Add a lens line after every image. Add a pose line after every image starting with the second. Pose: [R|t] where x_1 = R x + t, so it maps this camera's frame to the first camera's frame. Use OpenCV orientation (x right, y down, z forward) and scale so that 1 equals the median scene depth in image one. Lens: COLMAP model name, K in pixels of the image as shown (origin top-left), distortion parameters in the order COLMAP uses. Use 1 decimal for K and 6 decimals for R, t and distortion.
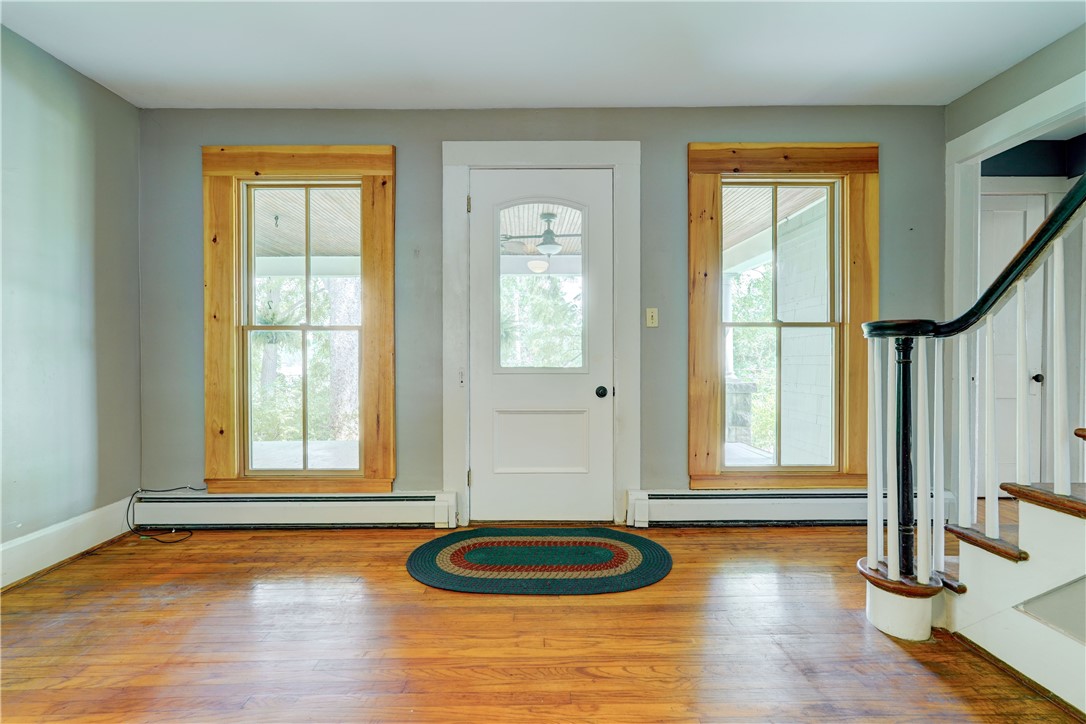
lens RADIAL K [[504.1, 0, 547.4], [0, 504.1, 361.6], [0, 0, 1]] dist [-0.008130, 0.001237]
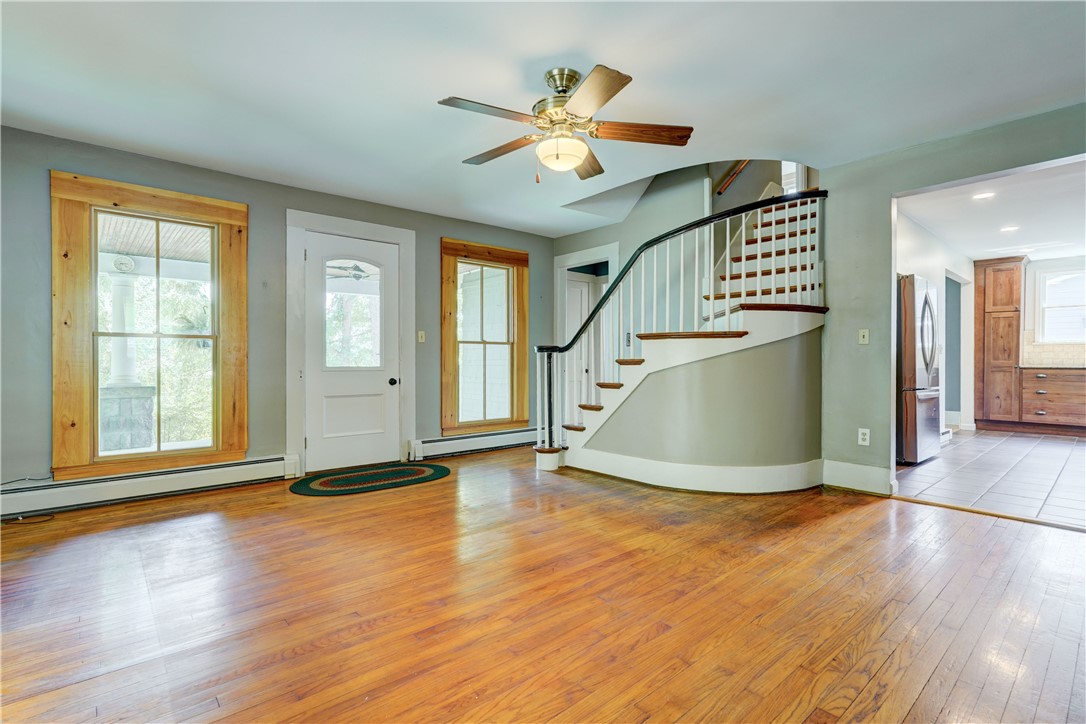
lens RADIAL K [[504.1, 0, 547.4], [0, 504.1, 361.6], [0, 0, 1]] dist [-0.008130, 0.001237]
pose [[0.764641, 0.001084, 0.644456, -0.559021], [0.003597, 0.999976, -0.005949, 0.007596], [-0.644446, 0.006867, 0.764619, -0.560480]]
